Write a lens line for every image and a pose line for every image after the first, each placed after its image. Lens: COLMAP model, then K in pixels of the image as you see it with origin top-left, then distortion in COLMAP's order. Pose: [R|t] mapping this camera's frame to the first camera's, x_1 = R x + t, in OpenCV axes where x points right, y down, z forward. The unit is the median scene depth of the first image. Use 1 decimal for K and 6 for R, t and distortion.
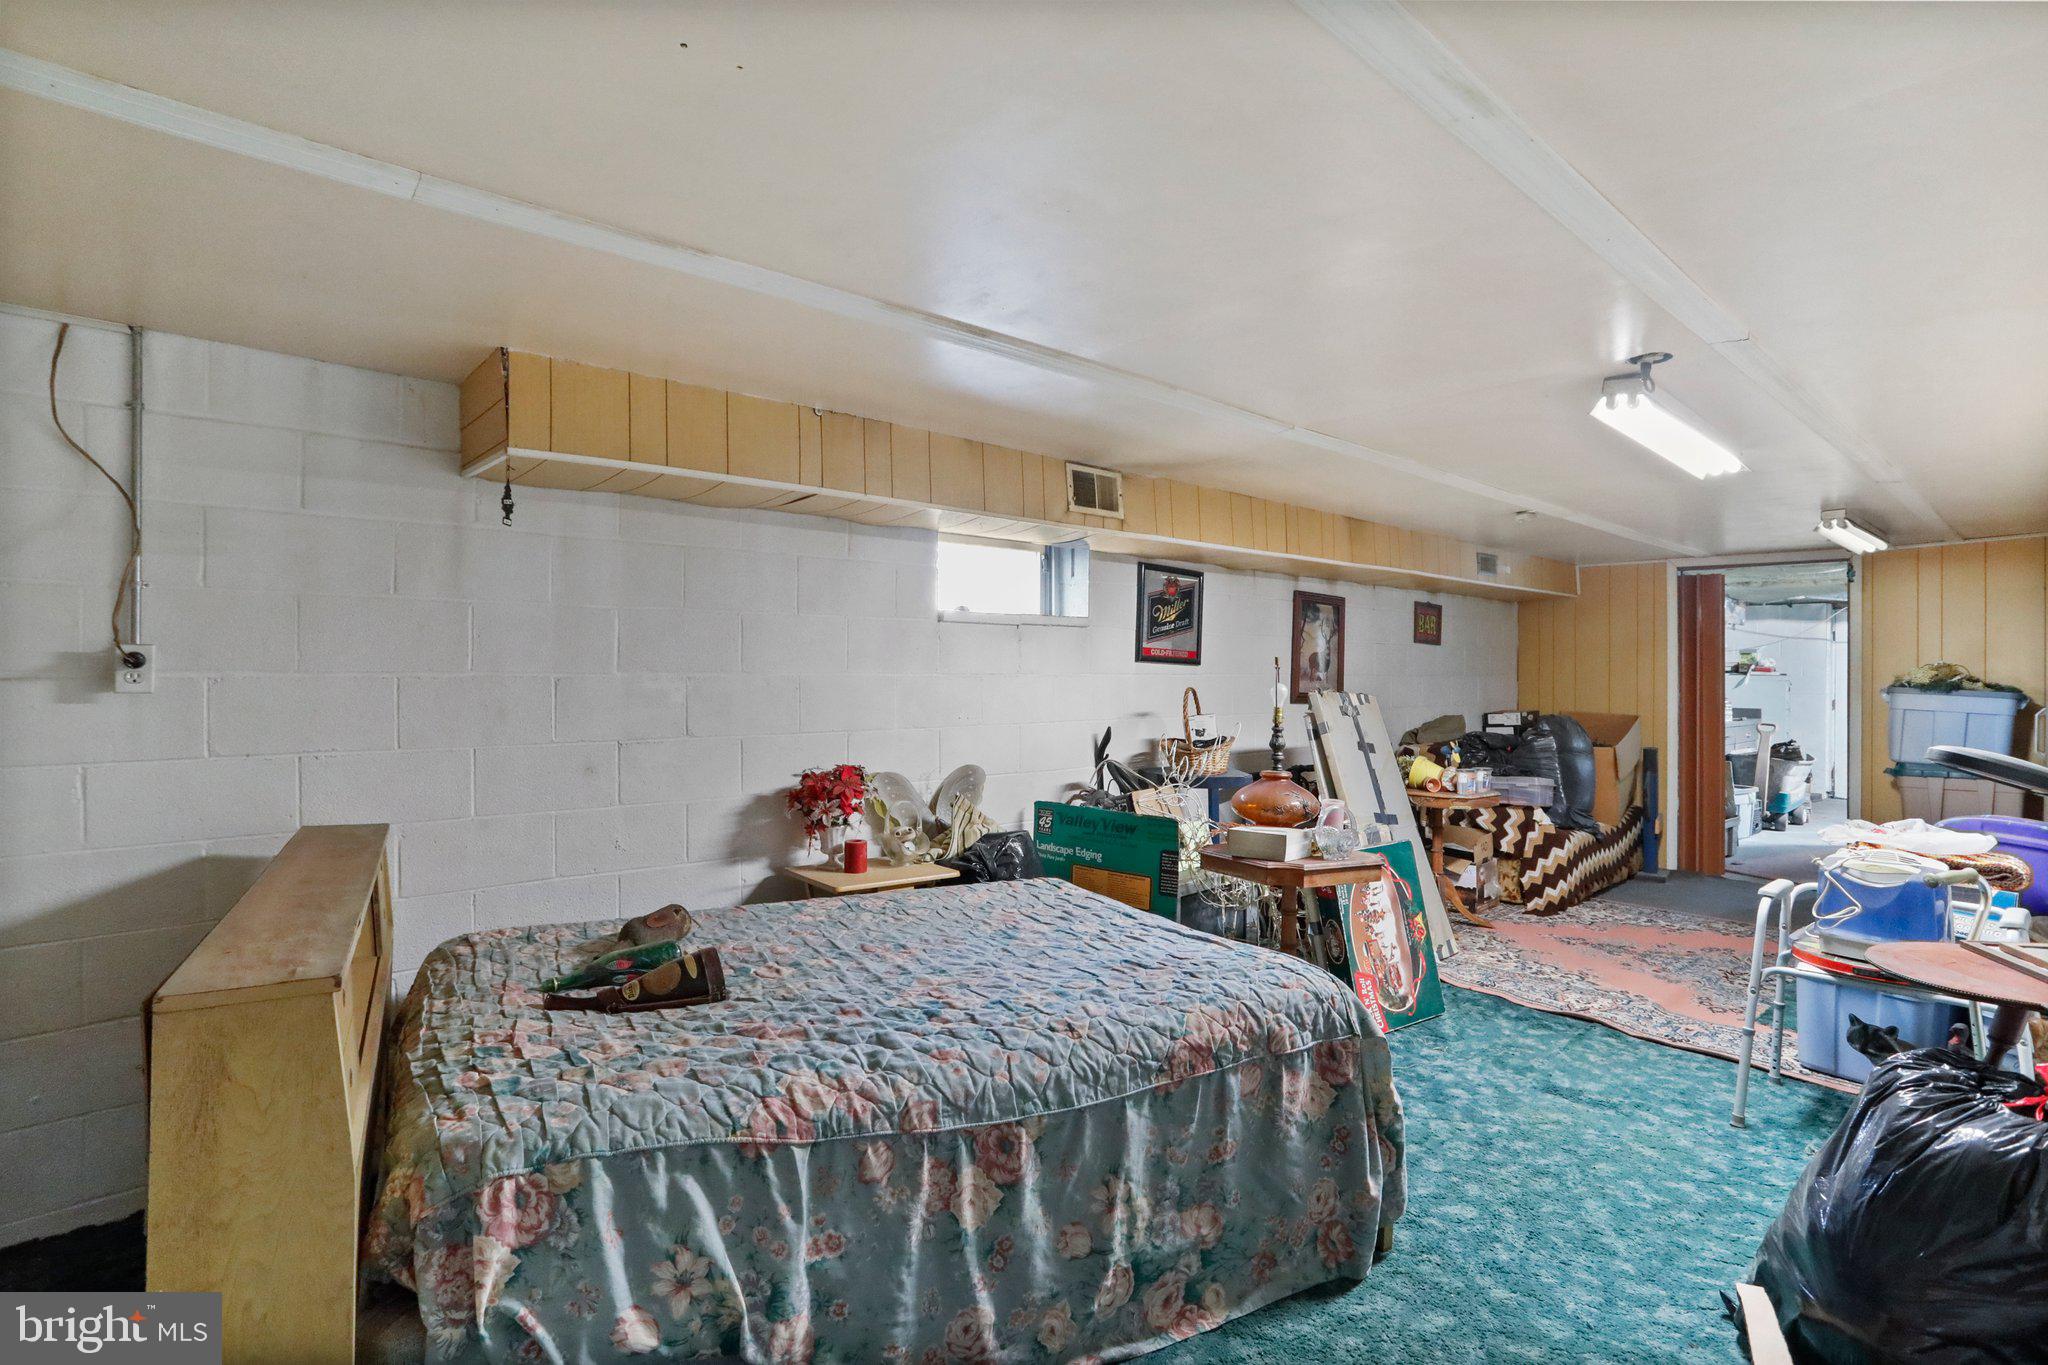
lens RADIAL K [[989.2, 0, 1020.7], [0, 989.2, 675.7], [0, 0, 1]] dist [-0.058156, 0.028338]
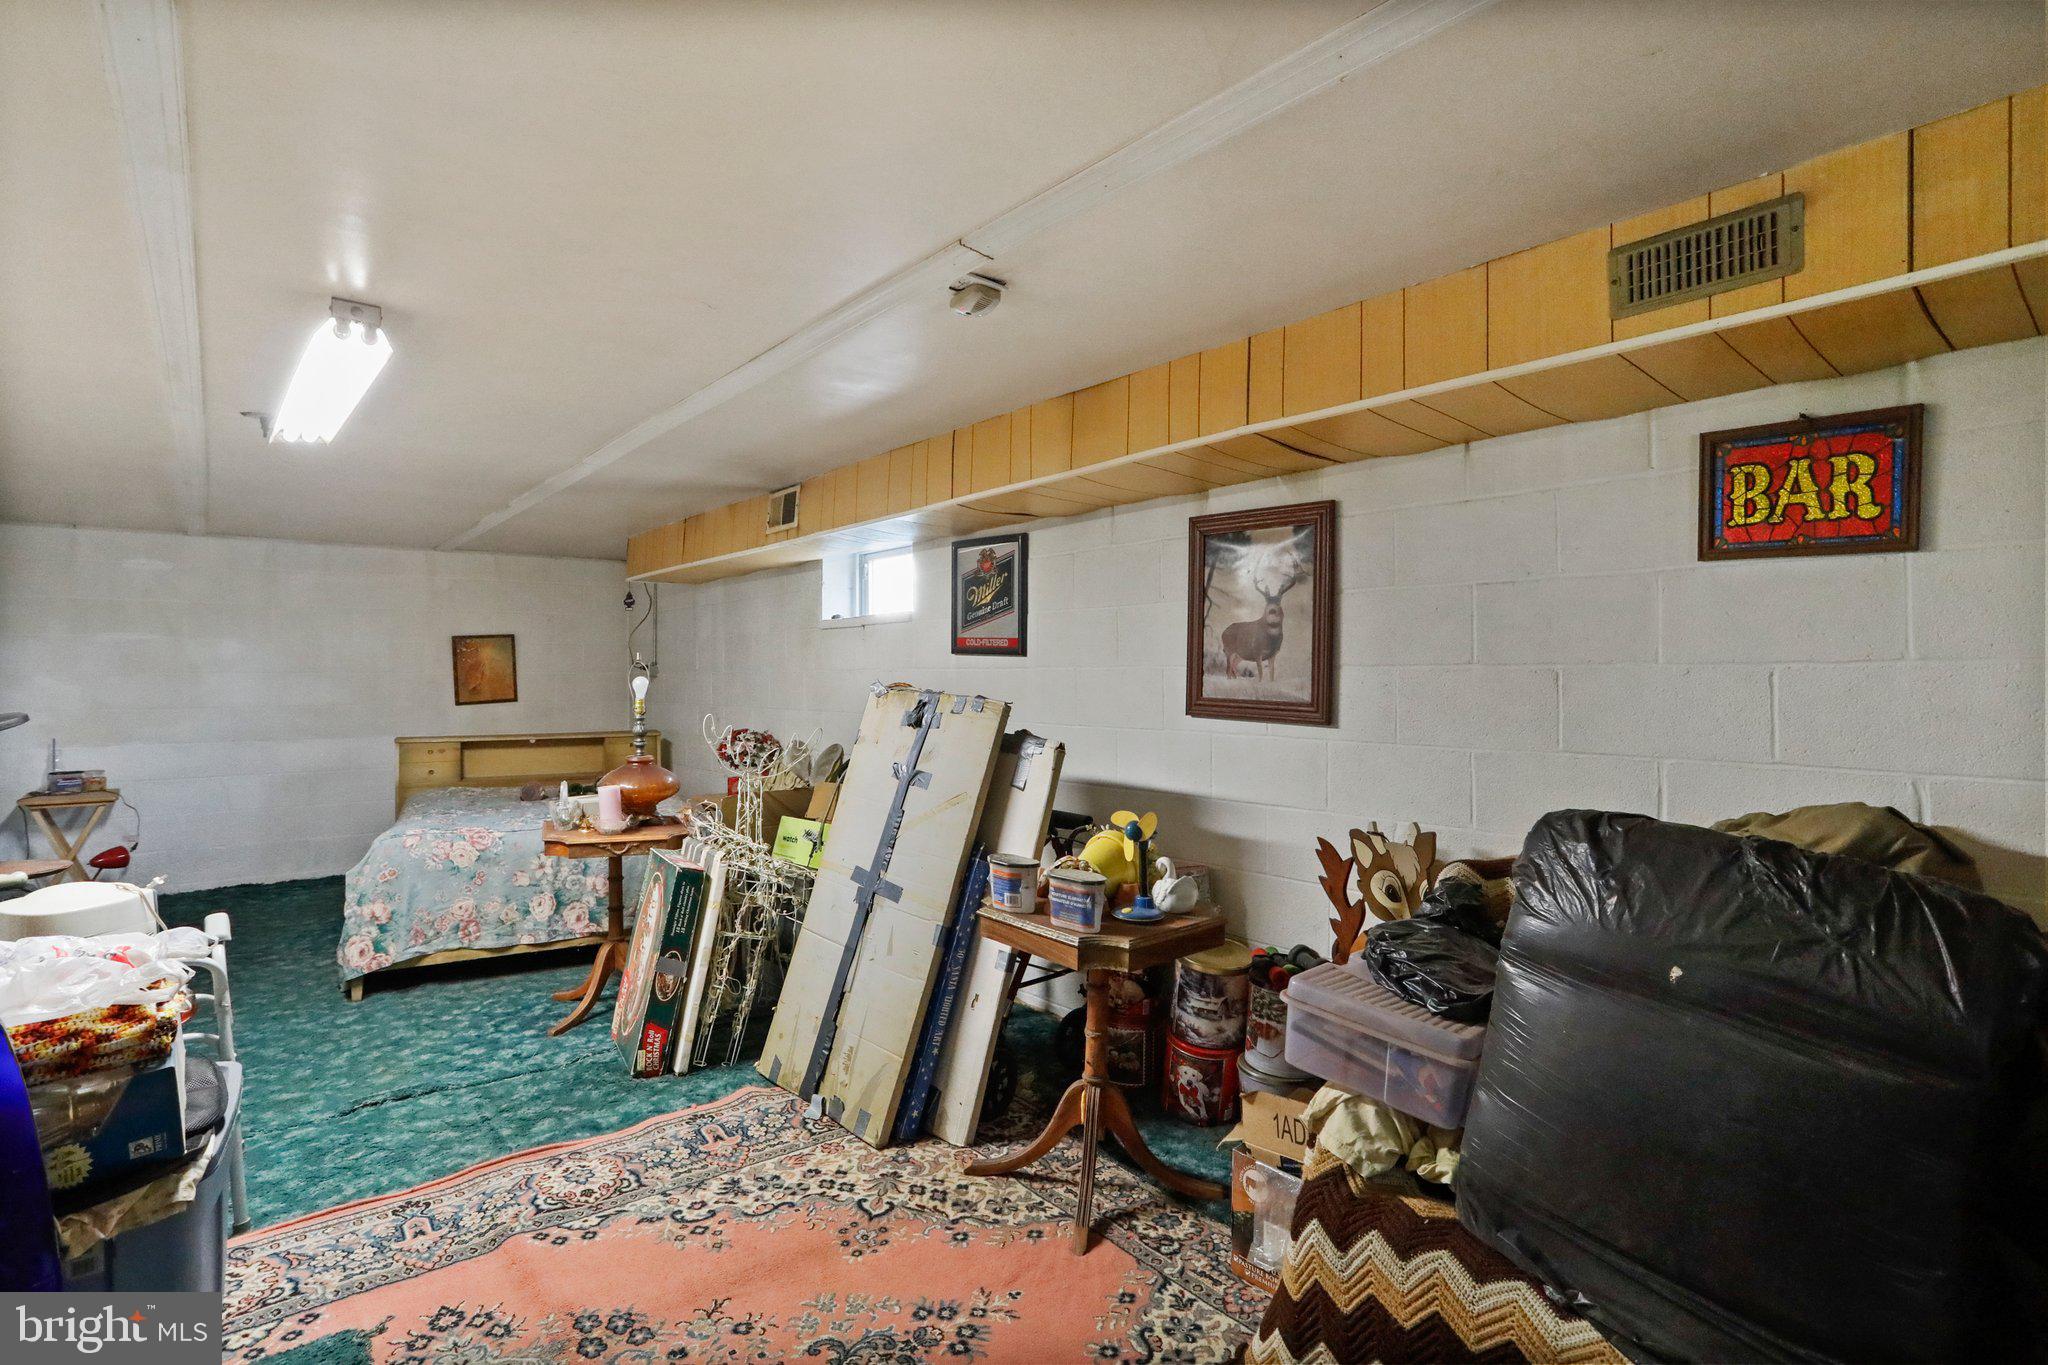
lens RADIAL K [[989.2, 0, 1020.7], [0, 989.2, 675.7], [0, 0, 1]] dist [-0.058156, 0.028338]
pose [[-0.024160, 0.000332, -0.999708, 0.983698], [0.002408, 0.999997, 0.000274, 0.004873], [0.999705, -0.002400, -0.024161, 1.058395]]
